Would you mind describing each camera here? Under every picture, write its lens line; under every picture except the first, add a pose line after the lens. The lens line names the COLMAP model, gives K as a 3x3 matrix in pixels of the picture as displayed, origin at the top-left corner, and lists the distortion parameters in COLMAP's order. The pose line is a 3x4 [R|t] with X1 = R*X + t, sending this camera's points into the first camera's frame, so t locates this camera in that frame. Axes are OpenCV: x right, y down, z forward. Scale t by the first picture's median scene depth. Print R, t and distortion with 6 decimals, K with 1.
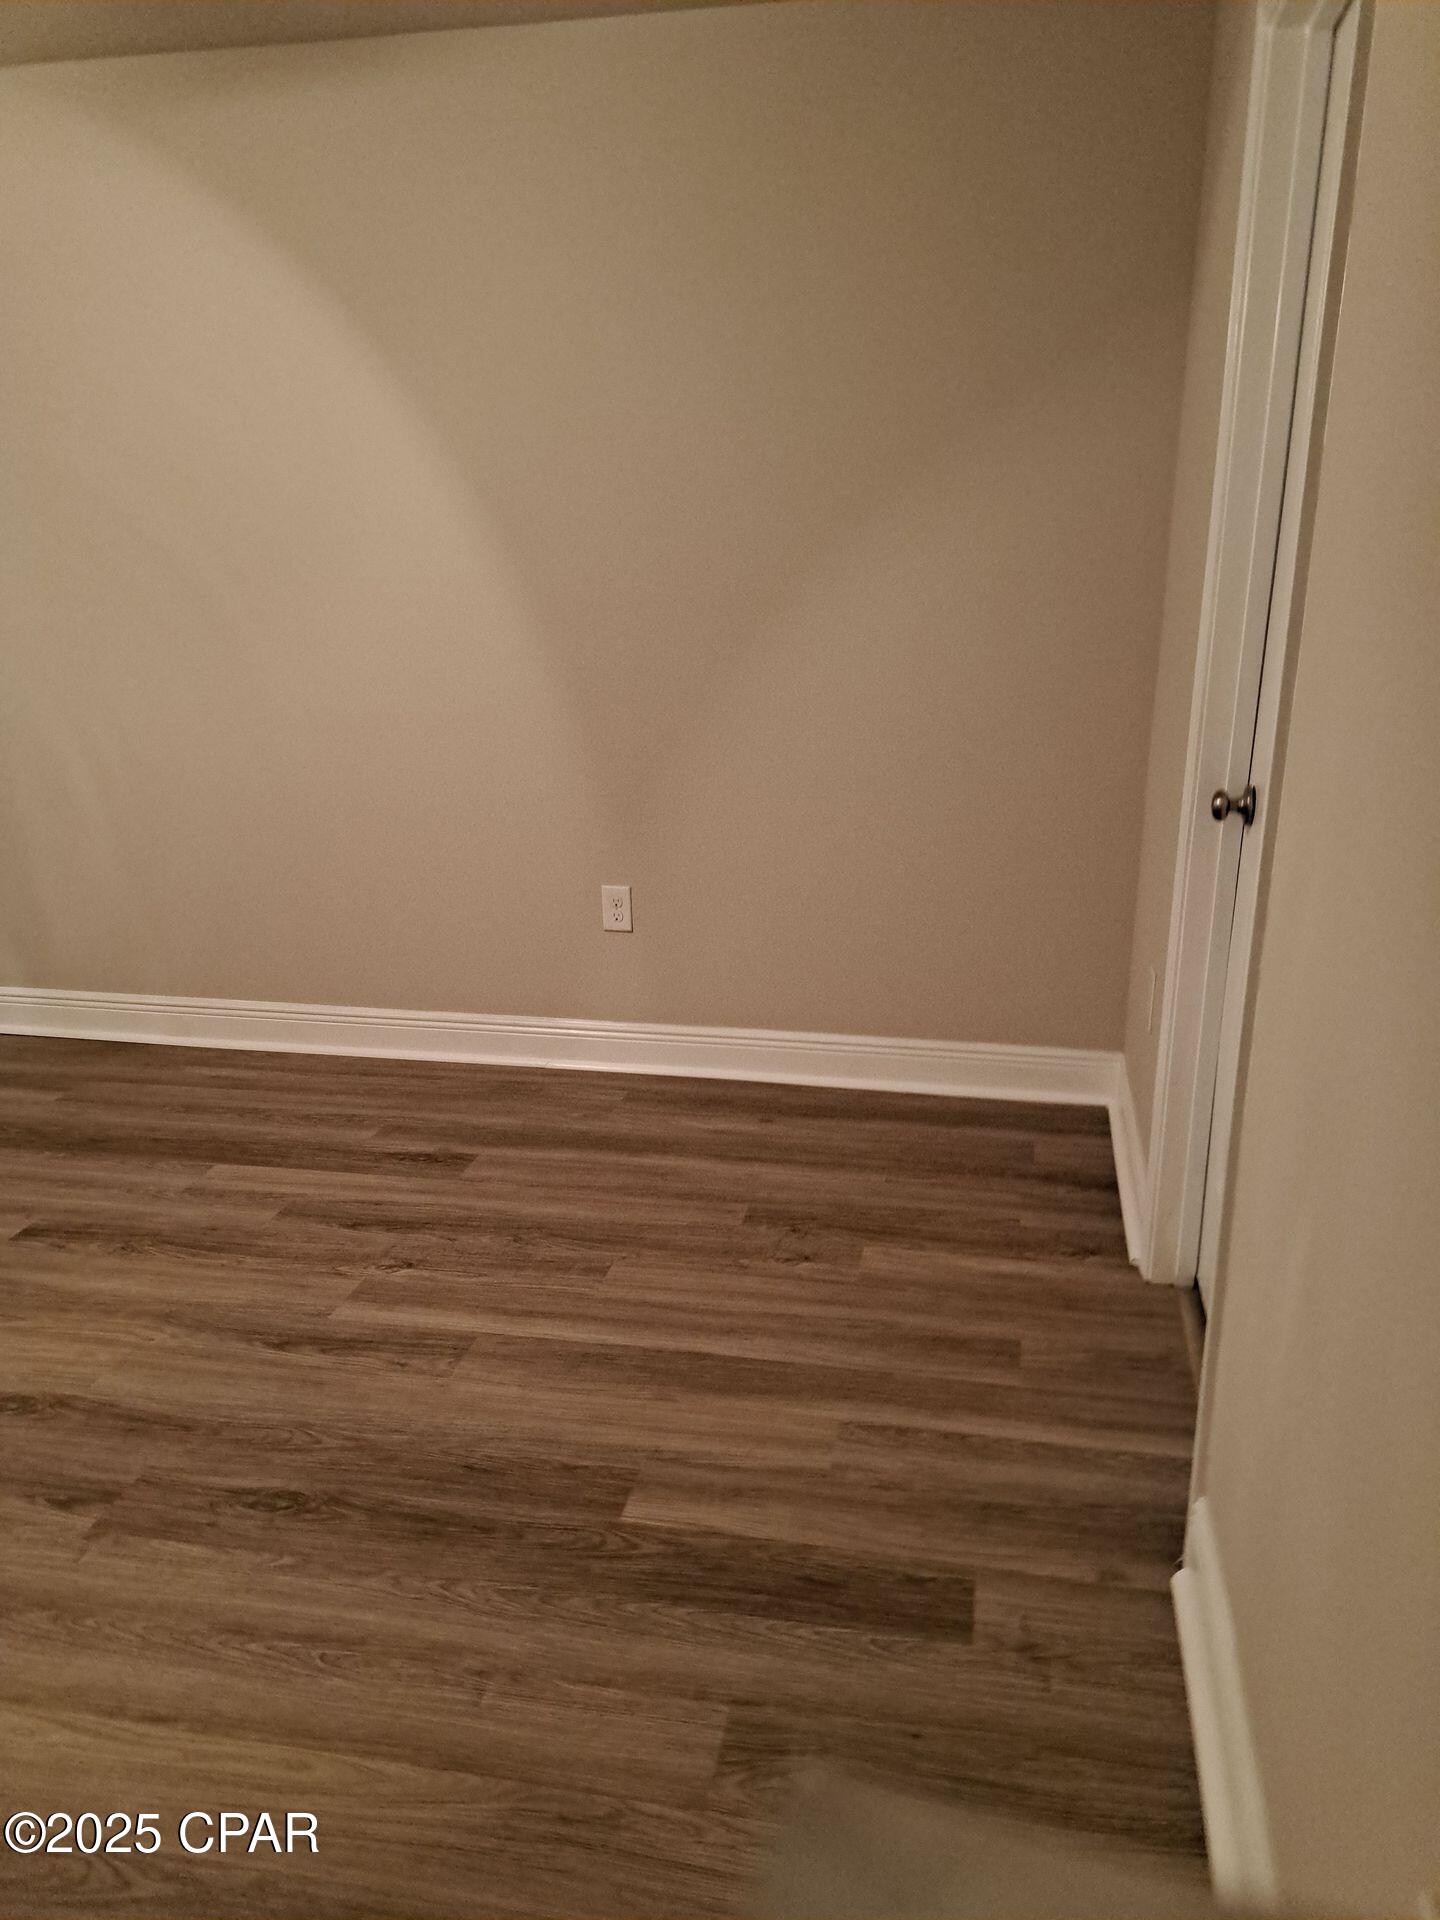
lens RADIAL K [[1388.8, 0, 735.6], [0, 1388.8, 965.6], [0, 0, 1]] dist [0.083491, -0.084351]
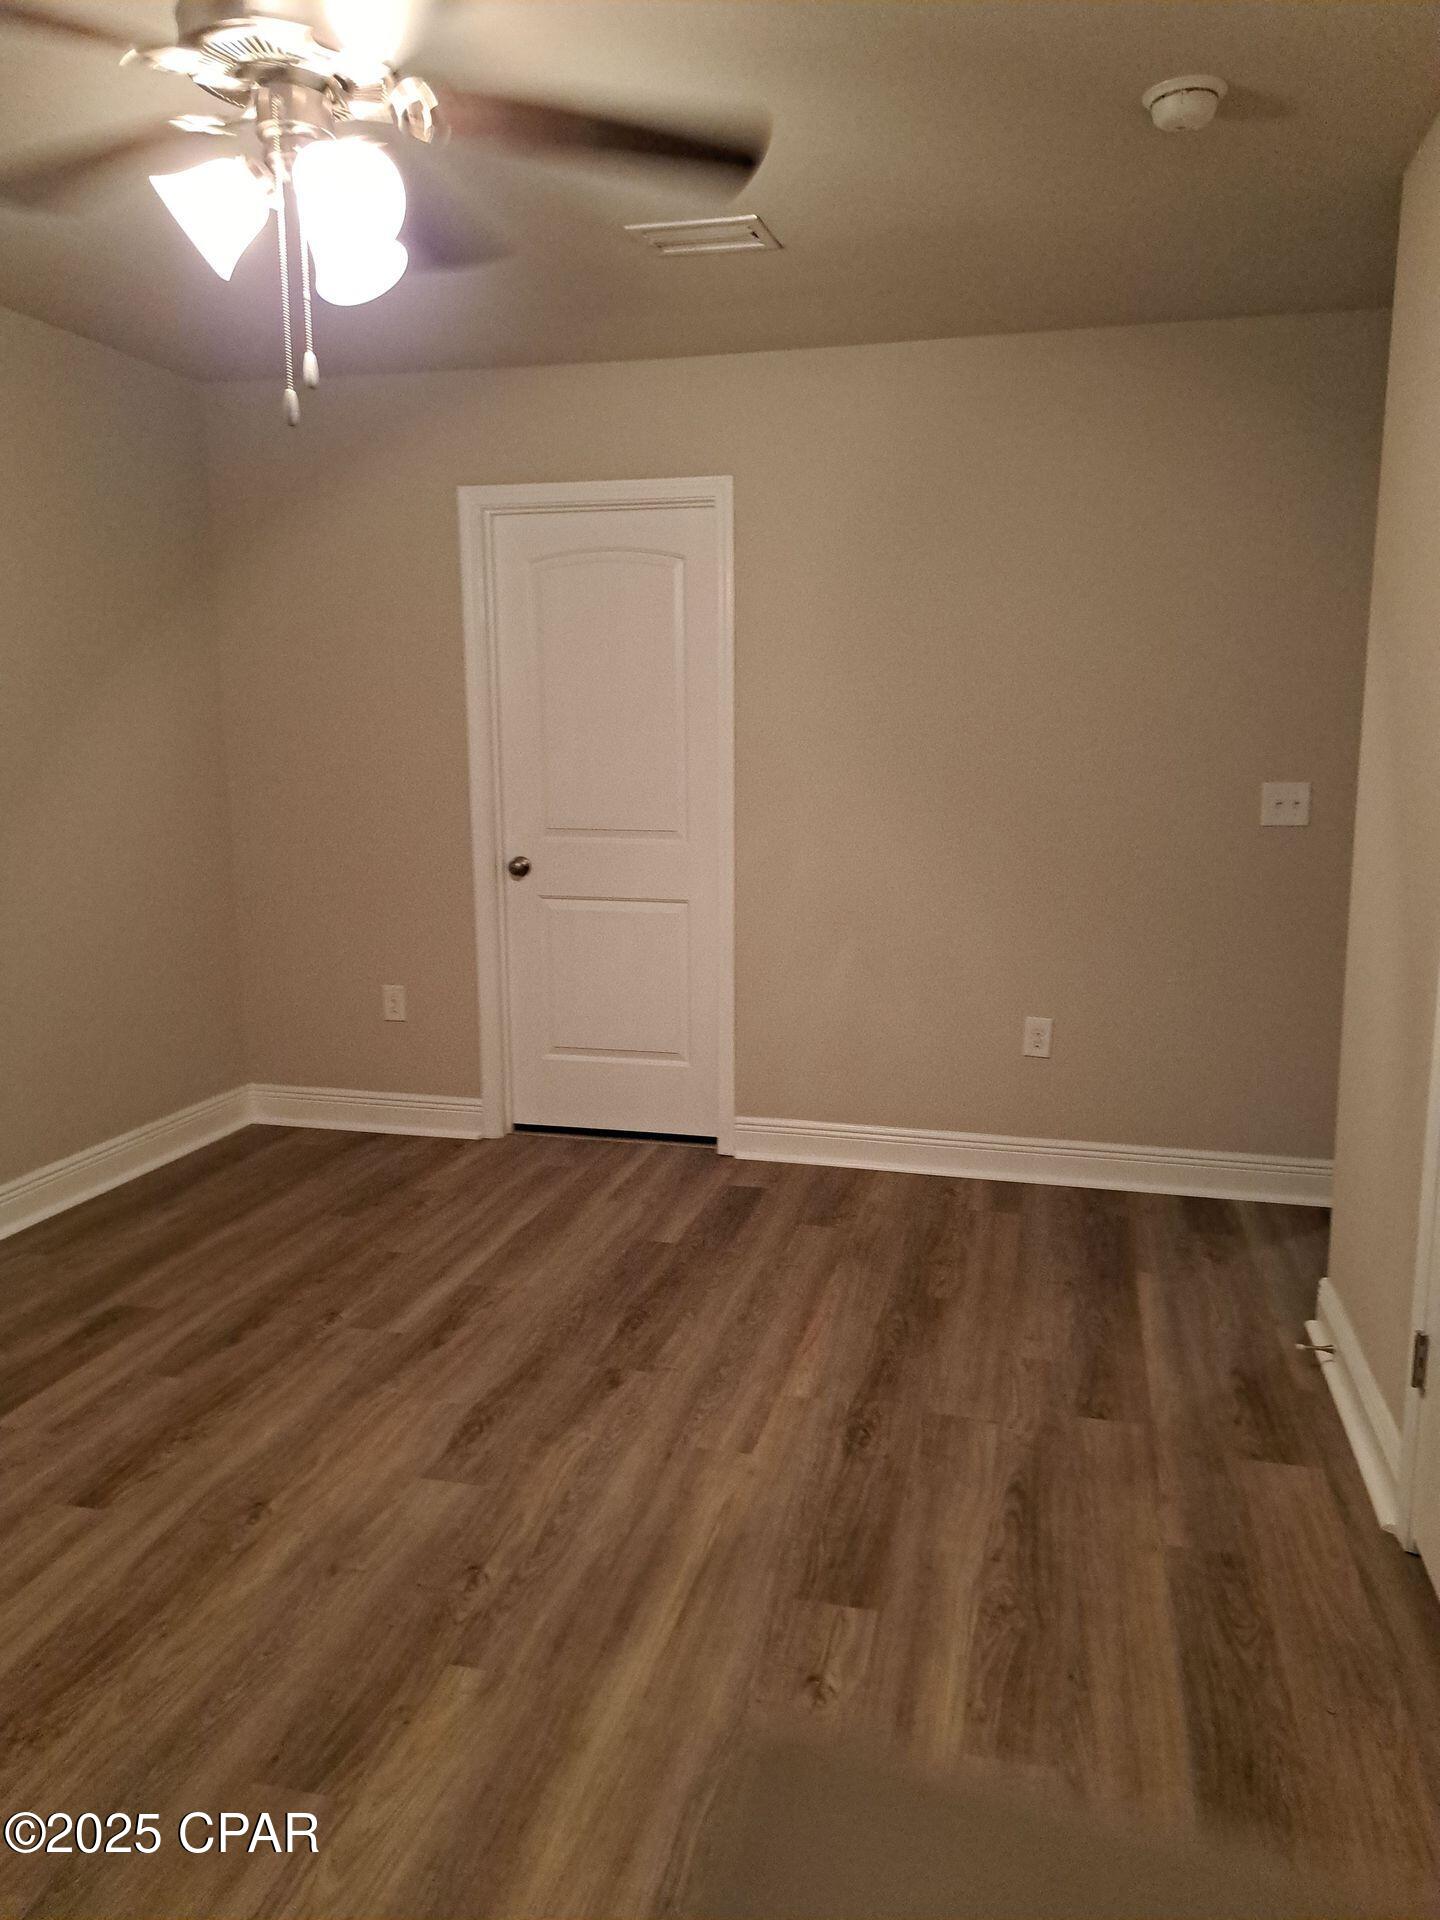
lens RADIAL K [[1368.7, 0, 736.9], [0, 1368.7, 955.6], [0, 0, 1]] dist [0.079937, -0.079223]
pose [[0.042899, -0.147808, 0.988085, -1.485799], [0.272120, 0.953333, 0.130795, -0.155464], [-0.961307, 0.263267, 0.081119, 0.537542]]
